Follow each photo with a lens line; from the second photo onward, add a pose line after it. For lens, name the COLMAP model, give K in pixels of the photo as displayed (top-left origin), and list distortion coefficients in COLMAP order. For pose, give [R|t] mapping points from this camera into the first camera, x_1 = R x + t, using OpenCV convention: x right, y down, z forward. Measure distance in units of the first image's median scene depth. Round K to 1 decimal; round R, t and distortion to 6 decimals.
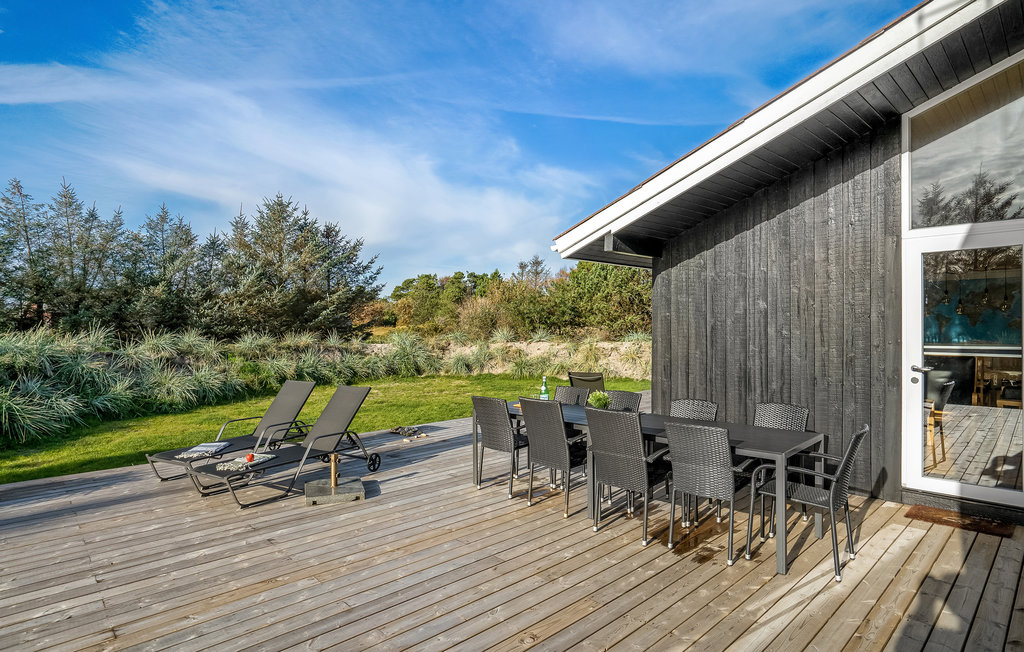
lens RADIAL K [[543.5, 0, 512.0], [0, 543.5, 326.0], [0, 0, 1]] dist [-0.063349, 0.026705]
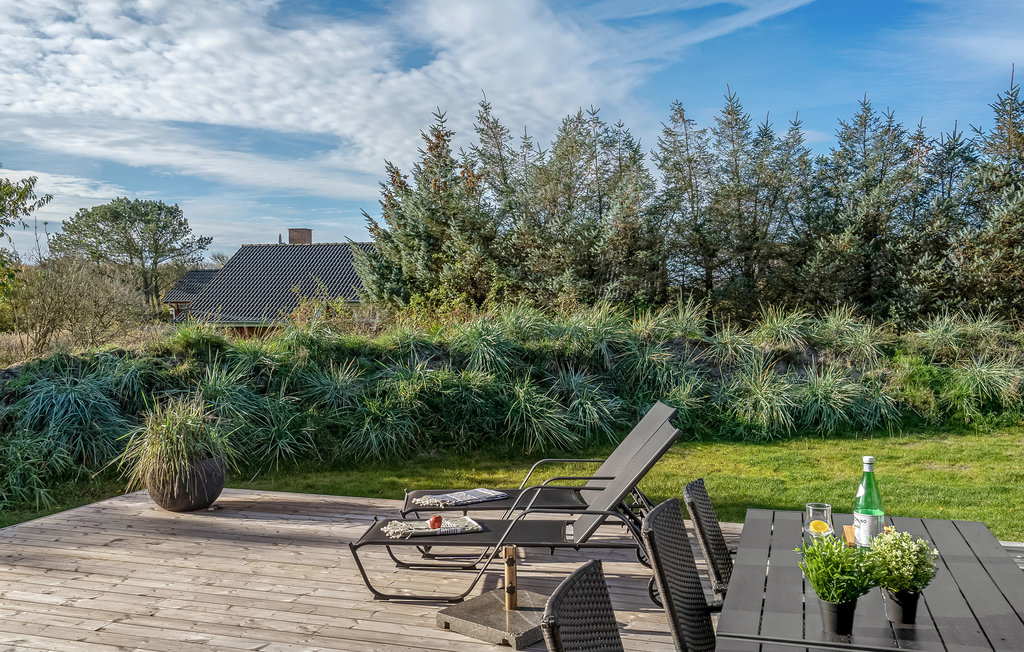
lens RADIAL K [[951.7, 0, 512.0], [0, 951.7, 326.0], [0, 0, 1]] dist [0.005311, 0.006929]
pose [[0.463120, 0.020982, -0.886047, 0.442024], [0.005307, 0.999636, 0.026446, -0.000666], [0.886280, -0.016950, 0.462840, 0.525837]]
